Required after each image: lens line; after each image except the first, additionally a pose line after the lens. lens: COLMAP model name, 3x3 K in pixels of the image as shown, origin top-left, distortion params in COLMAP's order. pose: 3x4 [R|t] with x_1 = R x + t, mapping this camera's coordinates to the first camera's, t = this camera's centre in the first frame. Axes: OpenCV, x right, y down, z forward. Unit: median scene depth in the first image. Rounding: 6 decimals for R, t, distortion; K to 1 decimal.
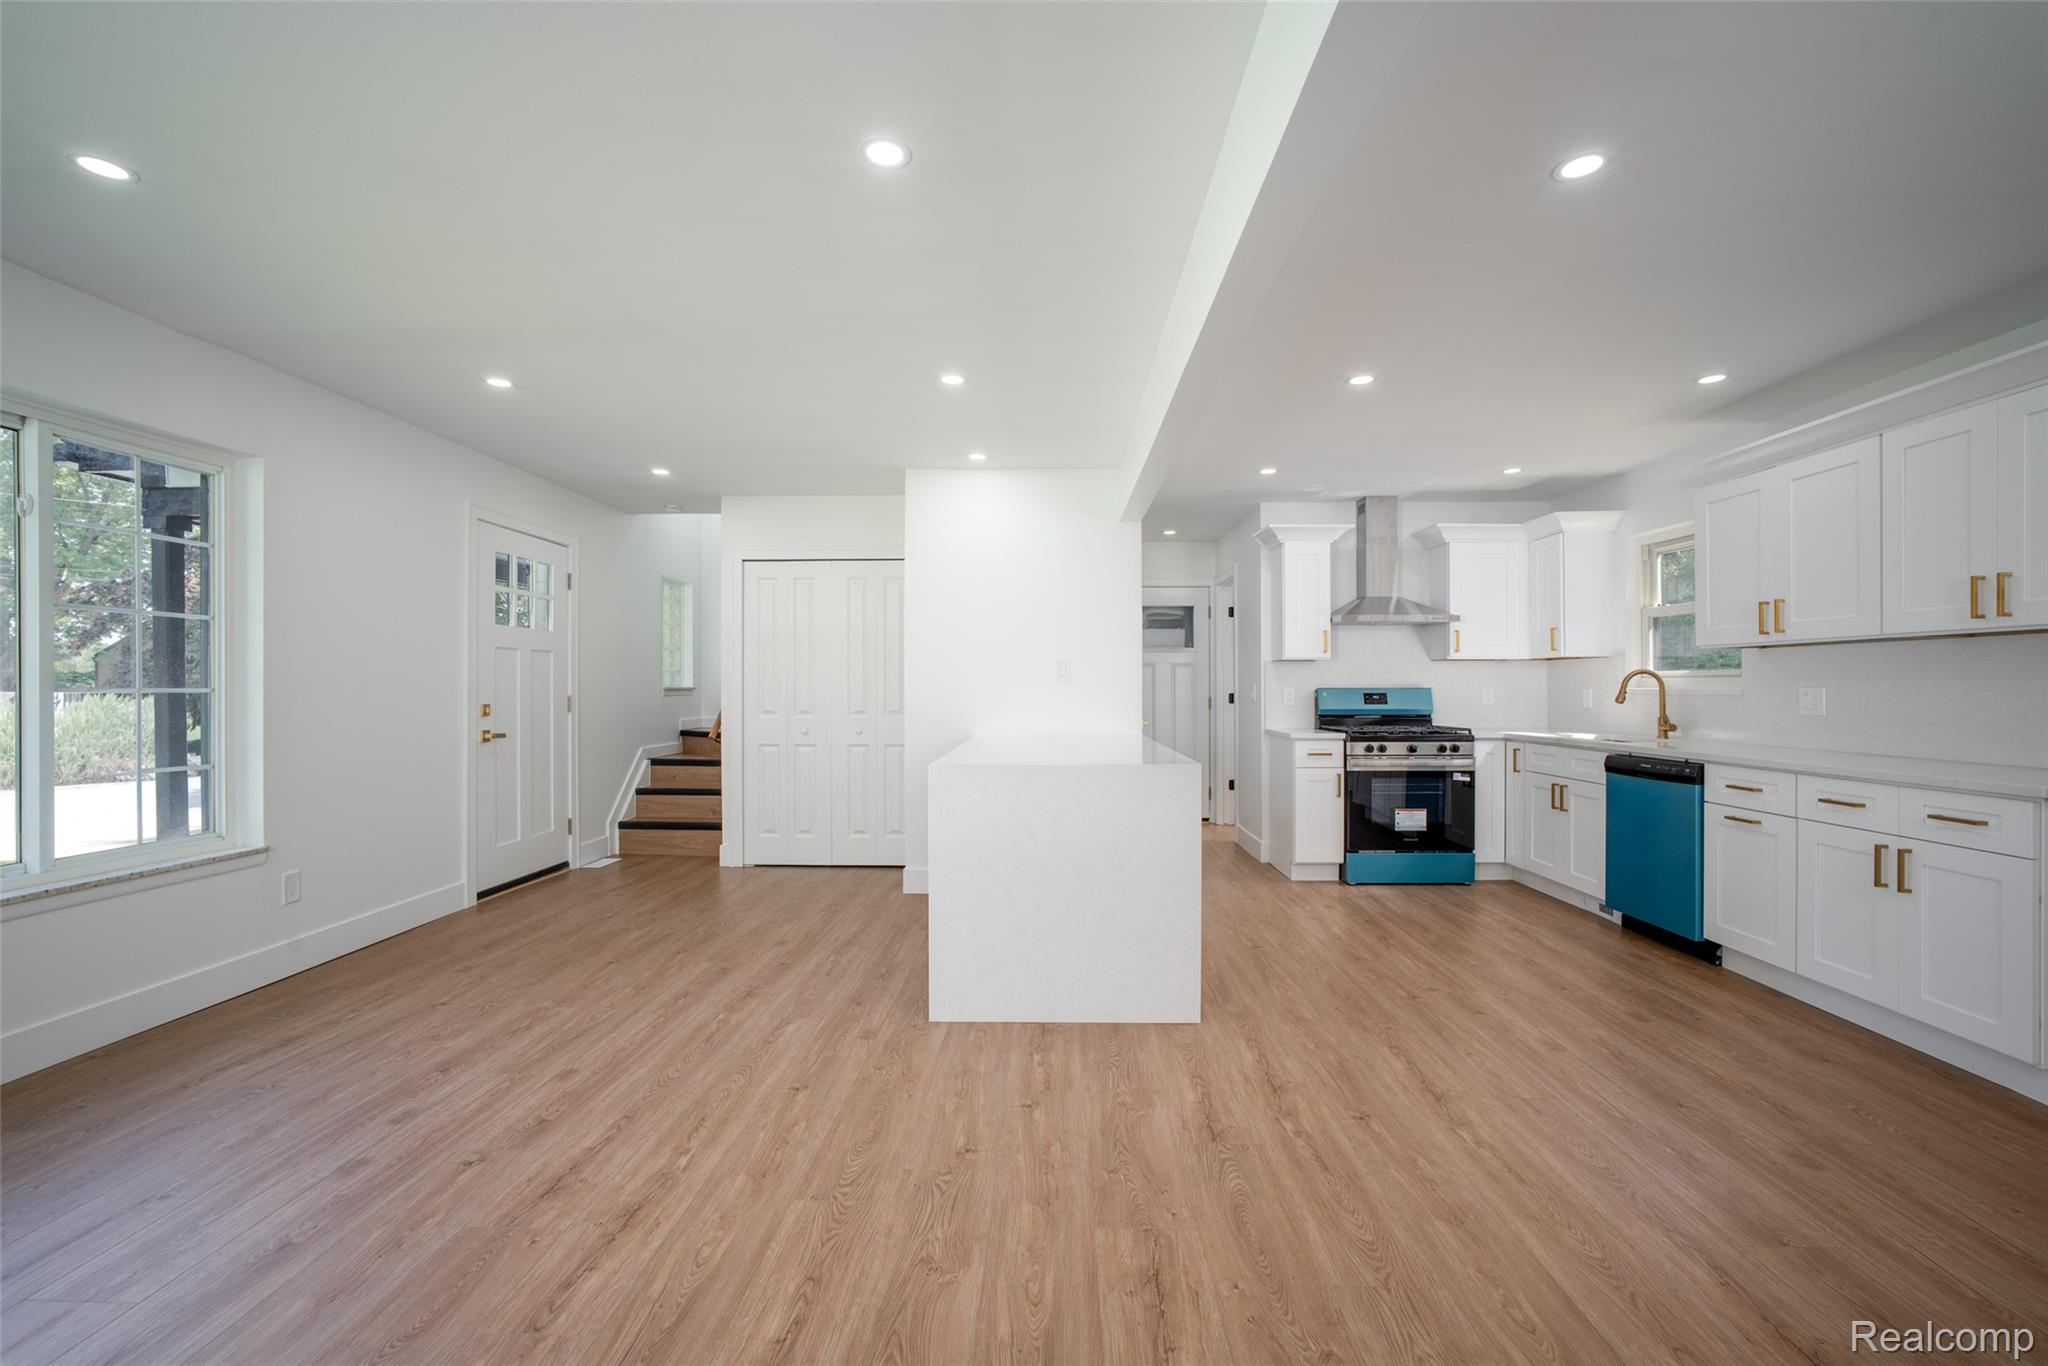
lens RADIAL K [[890.2, 0, 1024.0], [0, 890.2, 683.0], [0, 0, 1]] dist [-0.001516, 0.000077]
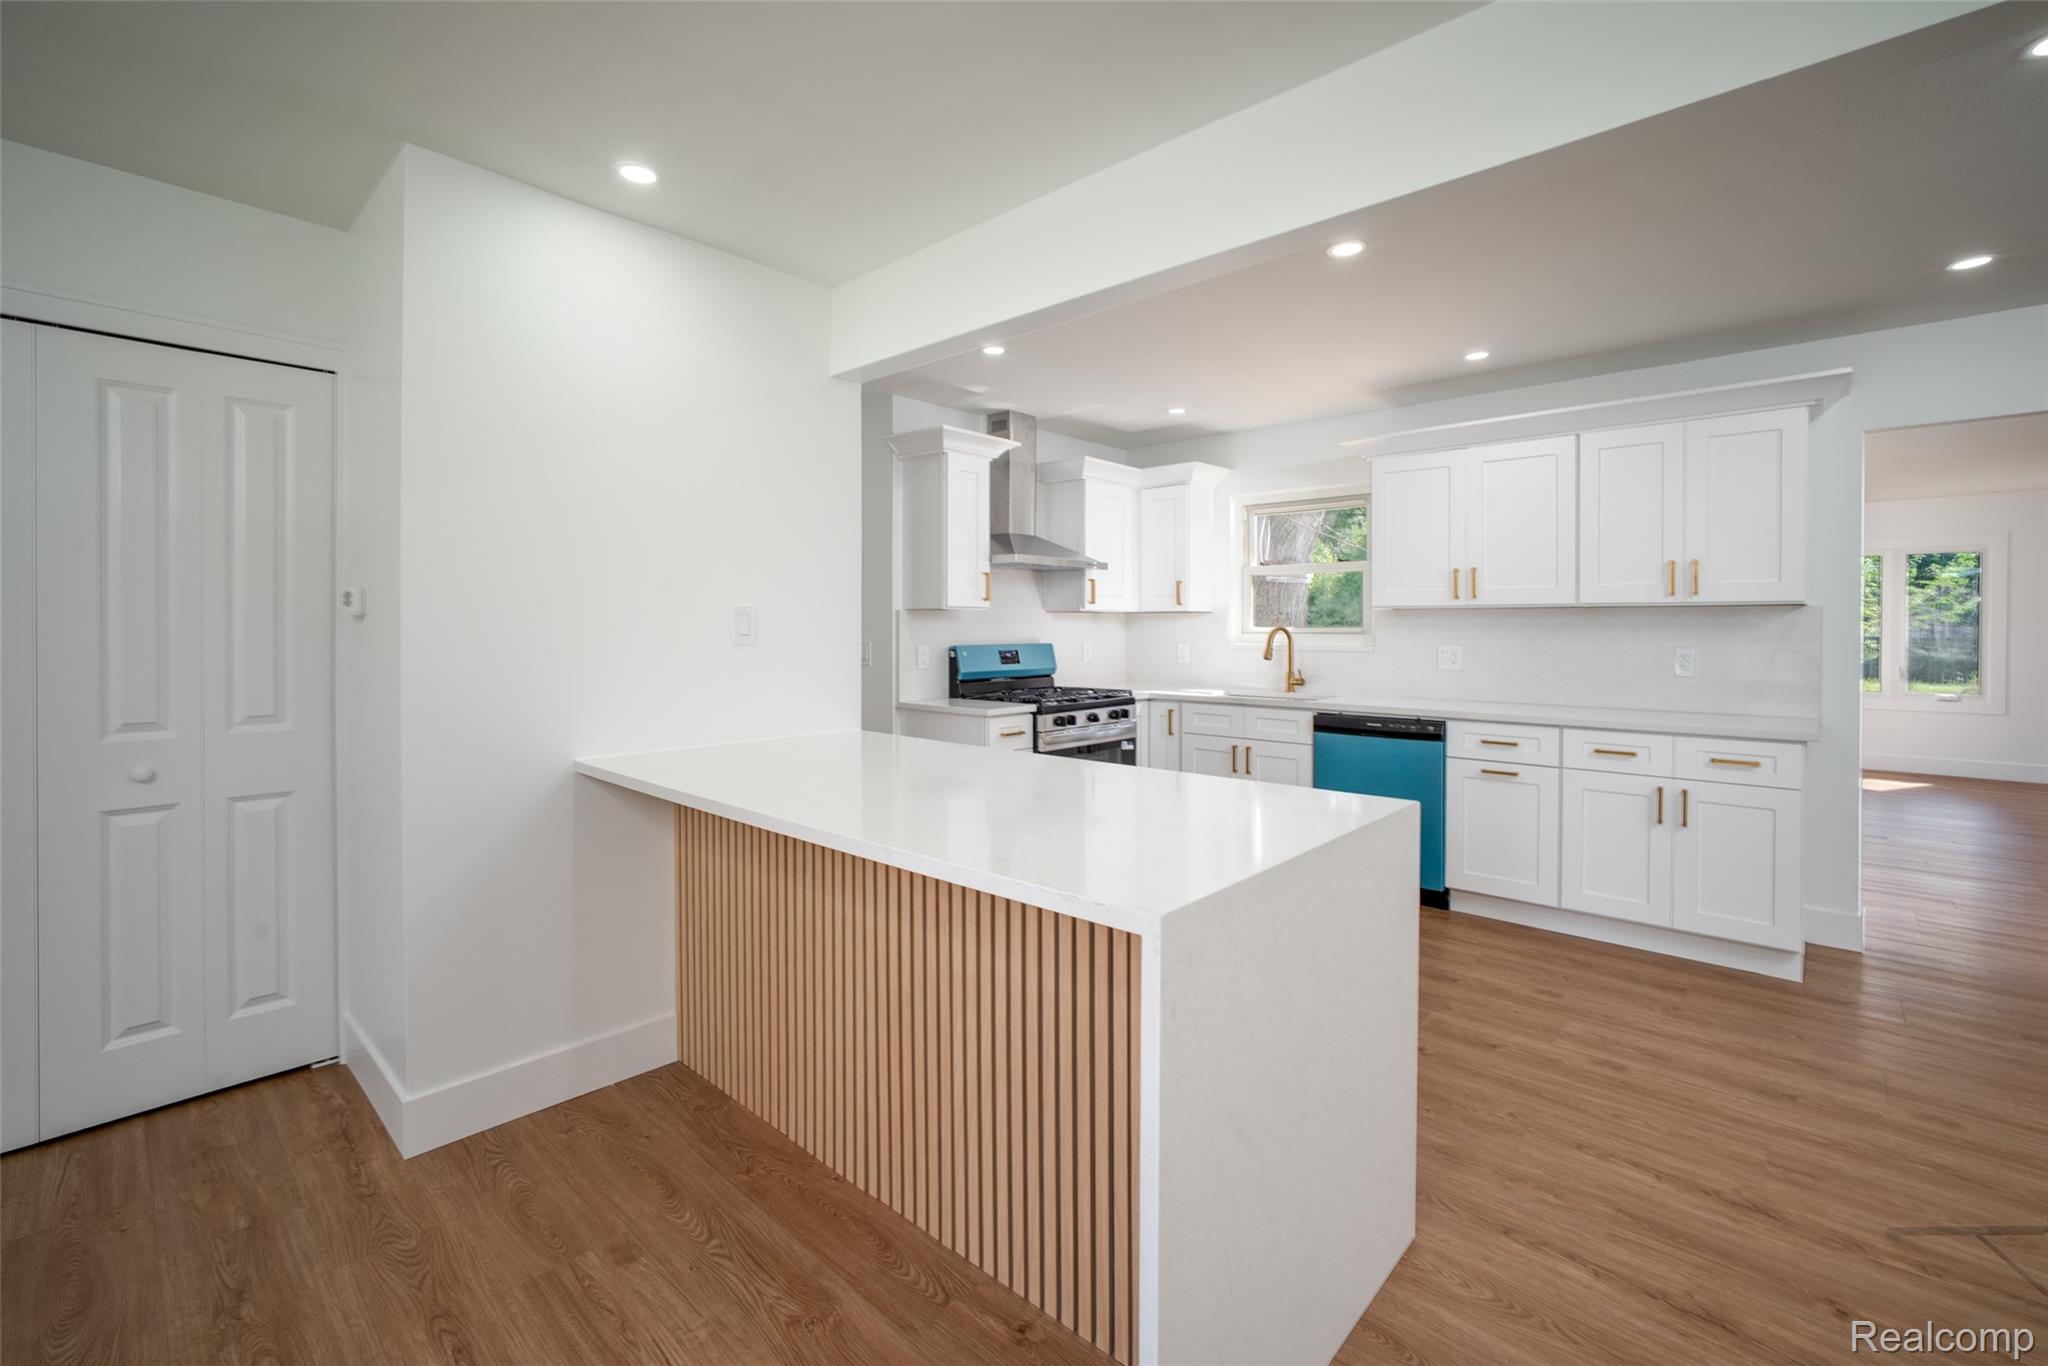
lens RADIAL K [[887.7, 0, 1029.7], [0, 887.7, 649.8], [0, 0, 1]] dist [-0.036660, 0.000175]
pose [[0.661916, -0.018801, 0.749342, -0.236567], [-0.003566, 0.999595, 0.028230, -0.014647], [-0.749570, -0.021358, 0.661581, 0.487957]]
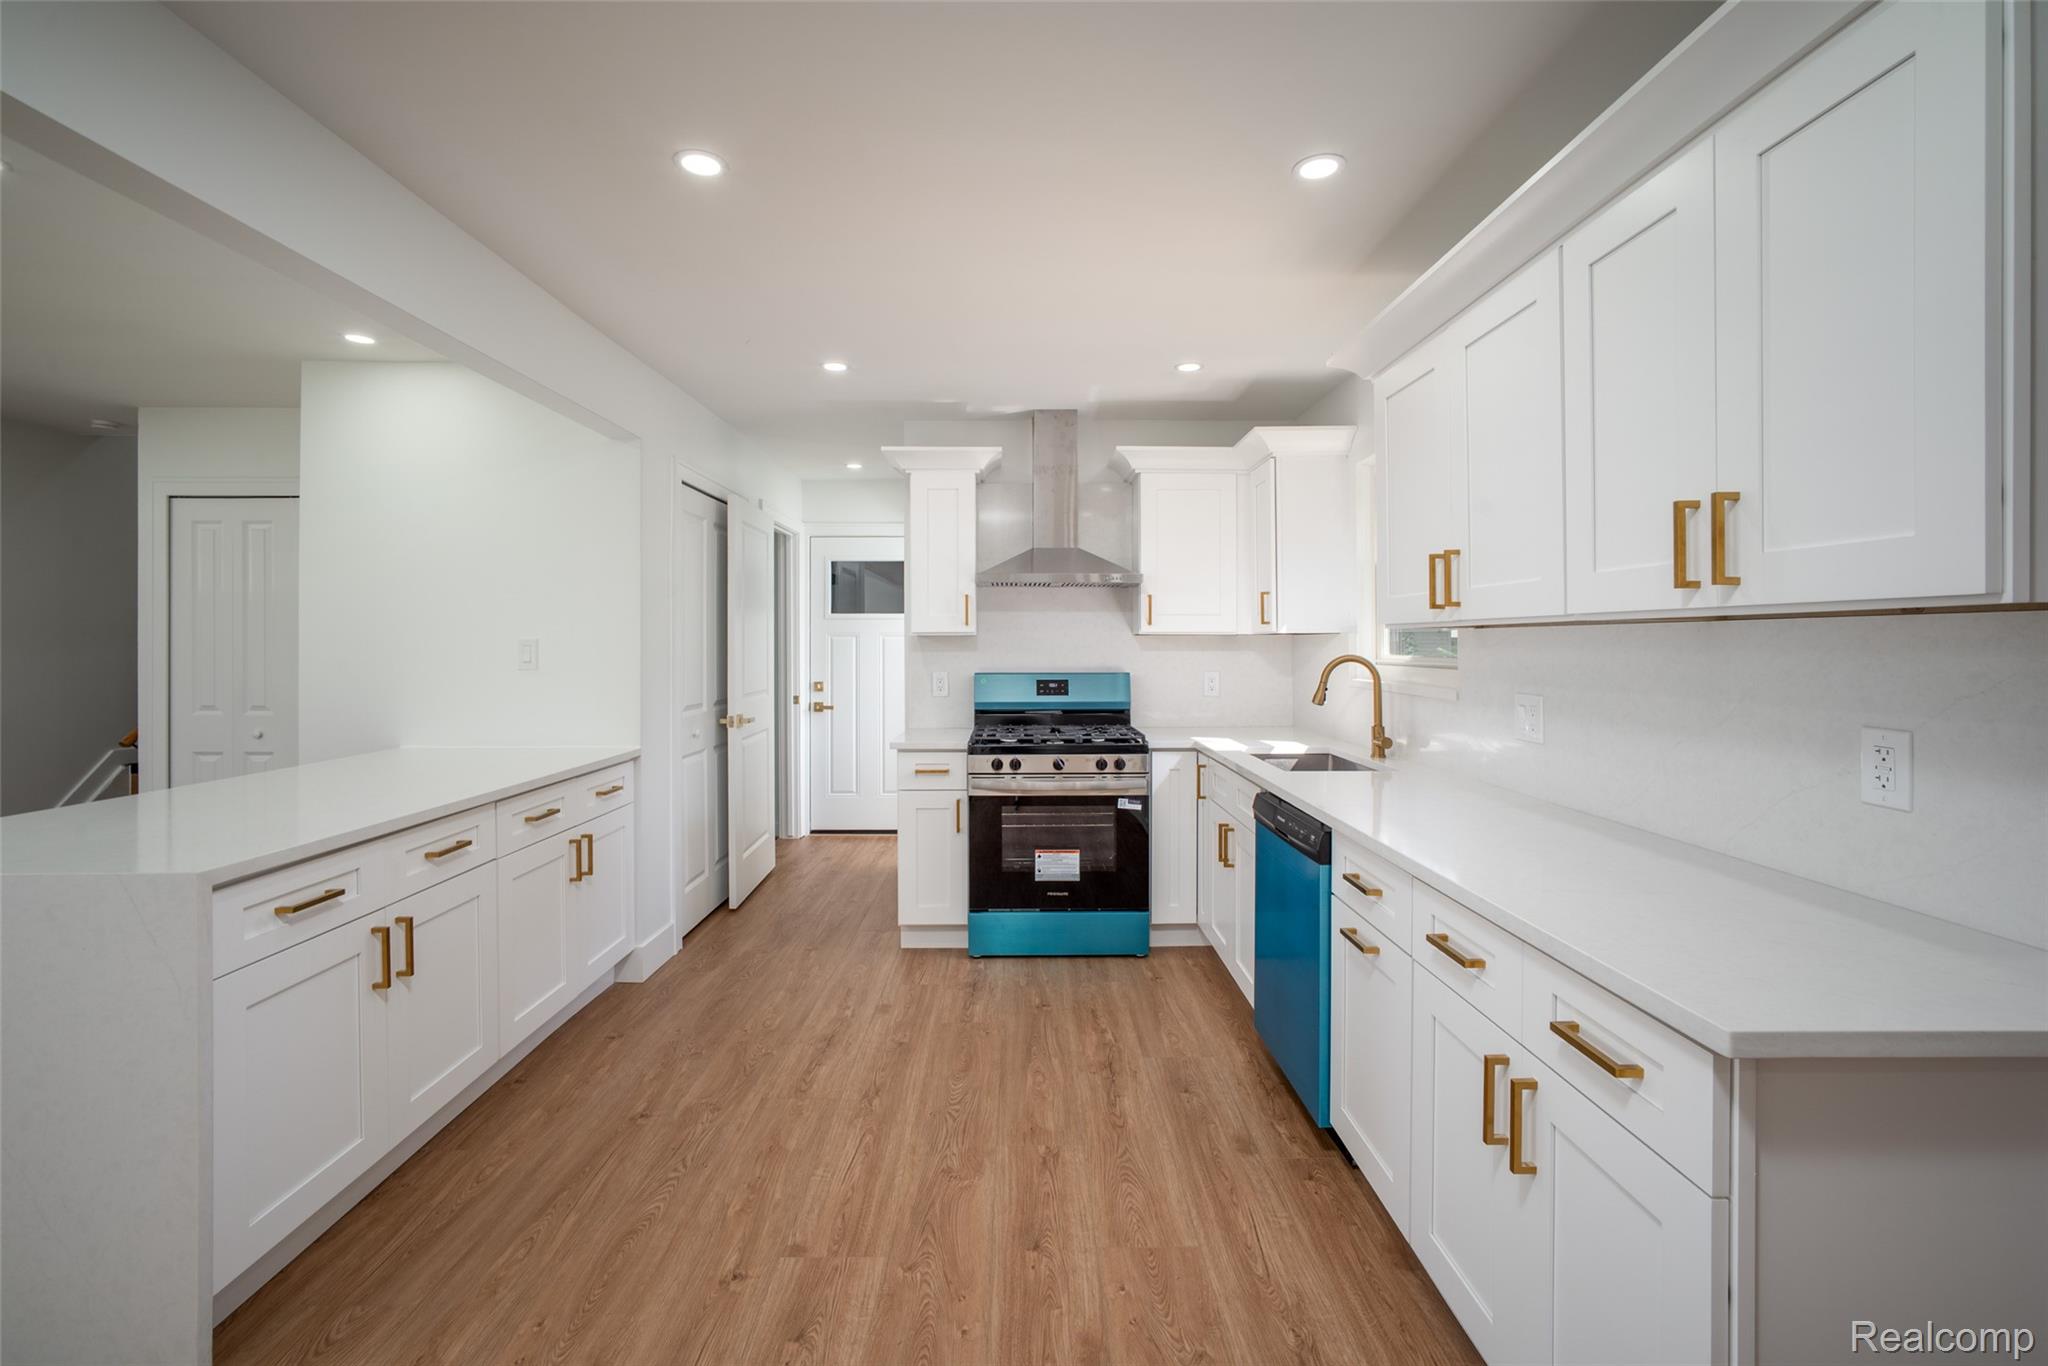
lens RADIAL K [[905.5, 0, 1016.0], [0, 905.5, 636.4], [0, 0, 1]] dist [-0.003239, -0.000221]
pose [[0.999707, 0.000663, 0.024180, 0.385073], [-0.000591, 0.999995, -0.002990, -0.024850], [-0.024182, 0.002975, 0.999703, 0.285945]]
